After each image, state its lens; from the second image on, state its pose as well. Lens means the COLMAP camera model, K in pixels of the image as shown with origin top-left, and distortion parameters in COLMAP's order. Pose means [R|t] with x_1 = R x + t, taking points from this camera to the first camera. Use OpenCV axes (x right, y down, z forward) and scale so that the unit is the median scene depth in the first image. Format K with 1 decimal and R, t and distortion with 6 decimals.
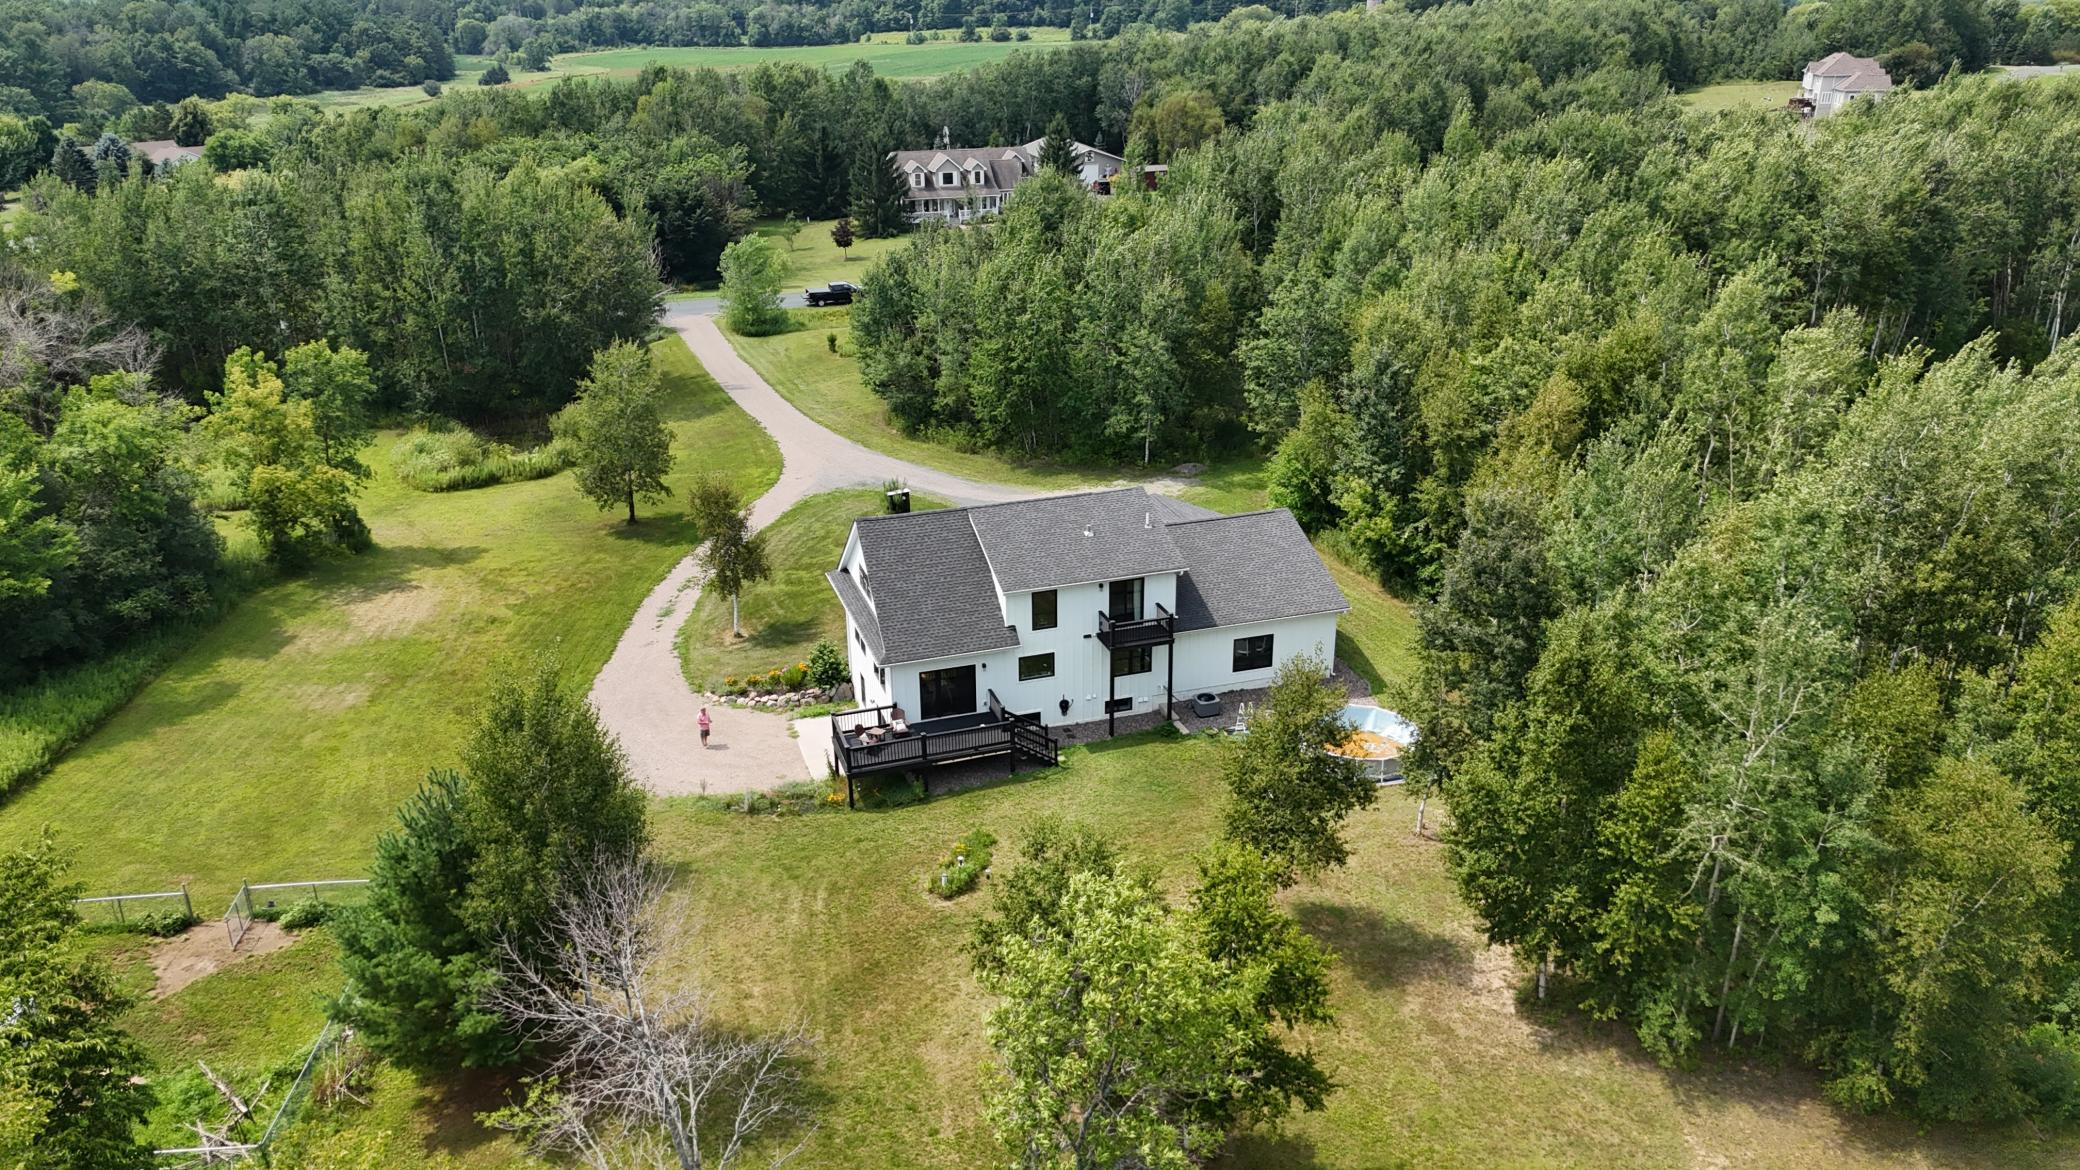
lens RADIAL K [[1530.3, 0, 1040.0], [0, 1530.3, 585.0], [0, 0, 1]] dist [0.067471, -0.058592]
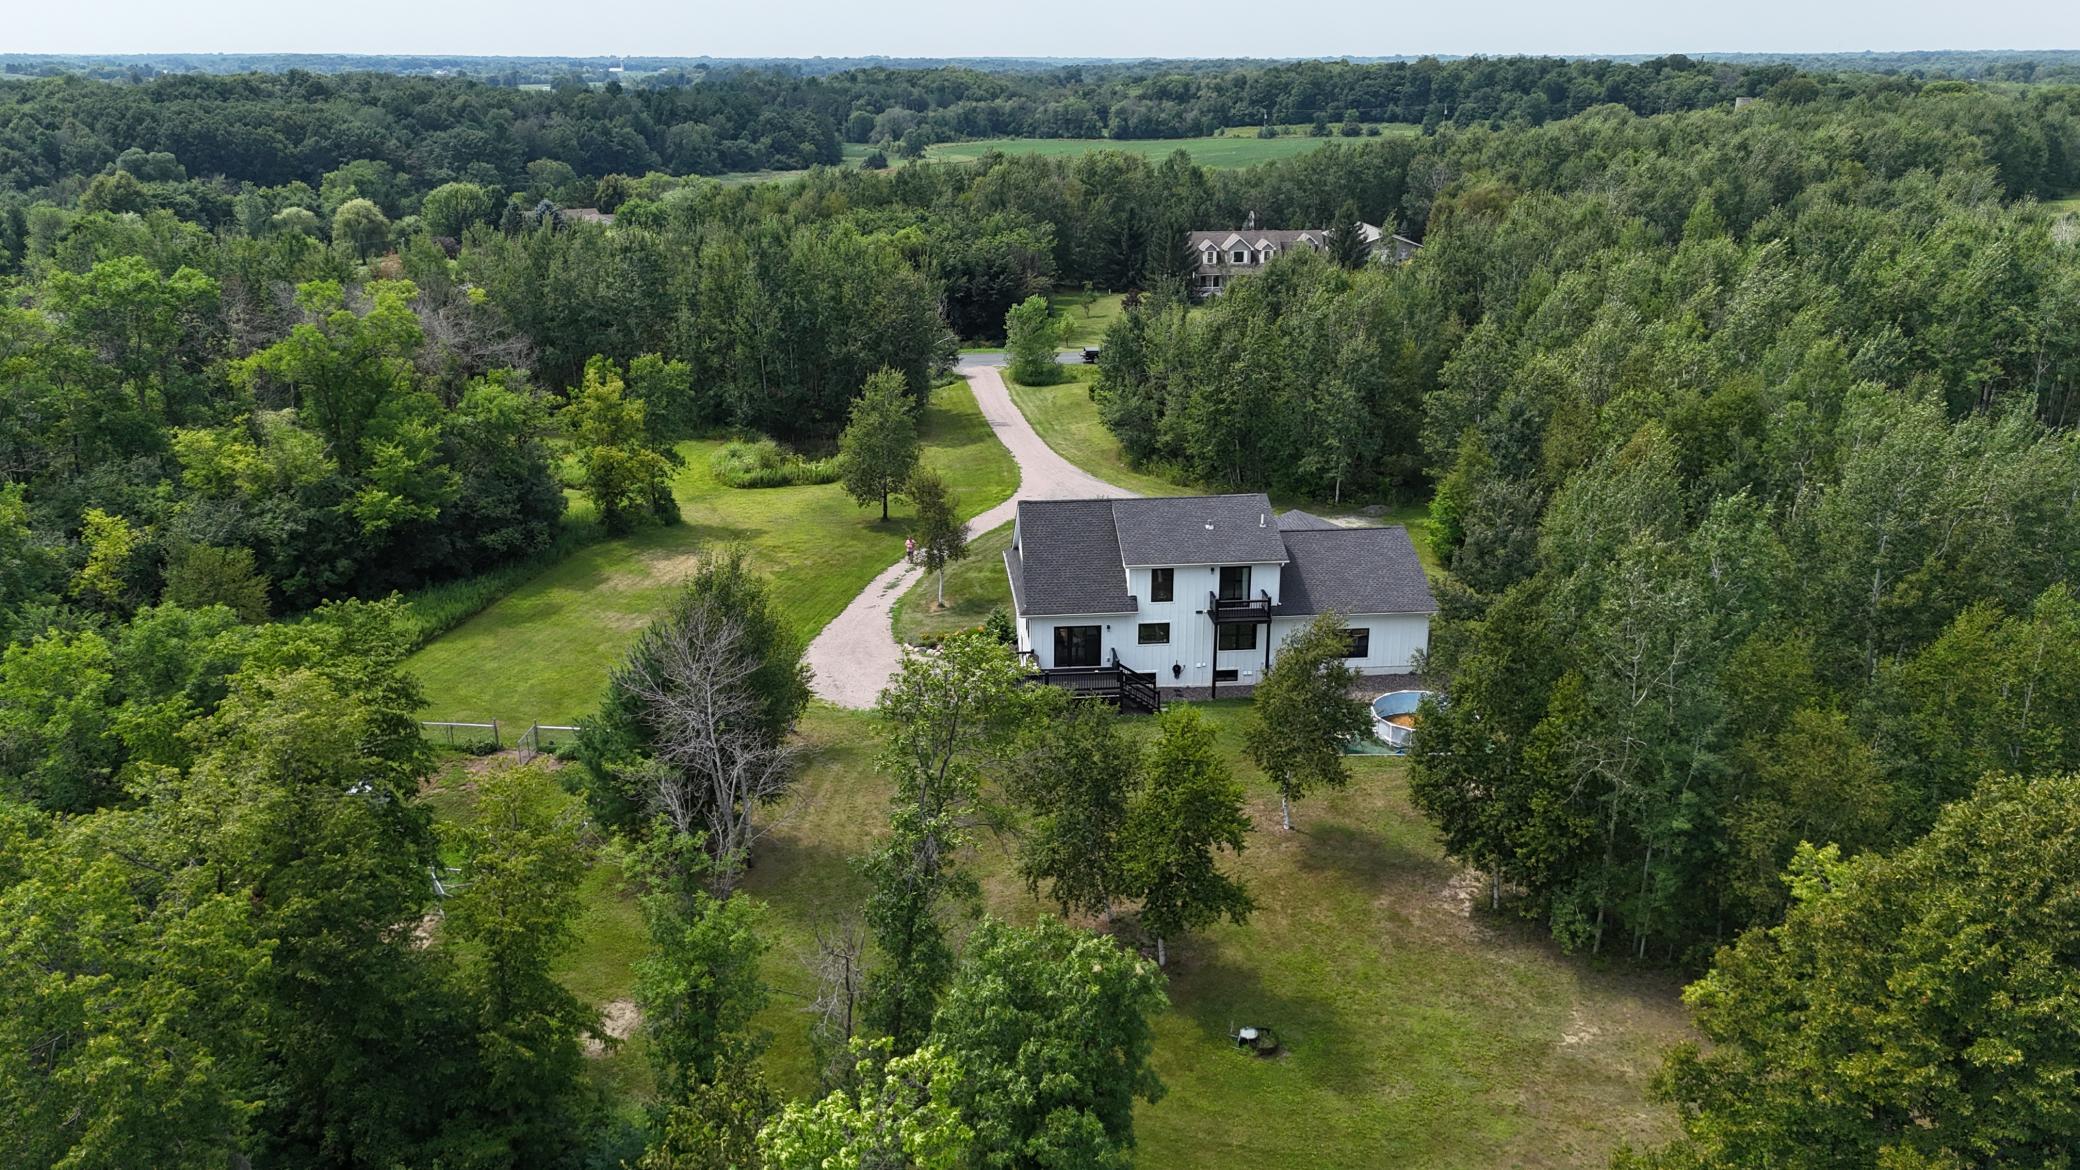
lens RADIAL K [[1530.3, 0, 1040.0], [0, 1530.3, 585.0], [0, 0, 1]] dist [0.067471, -0.058592]
pose [[0.973769, 0.079636, -0.213149, 0.091498], [-0.091323, 0.994779, -0.045541, 0.044229], [0.208409, 0.063812, 0.975958, -0.107611]]
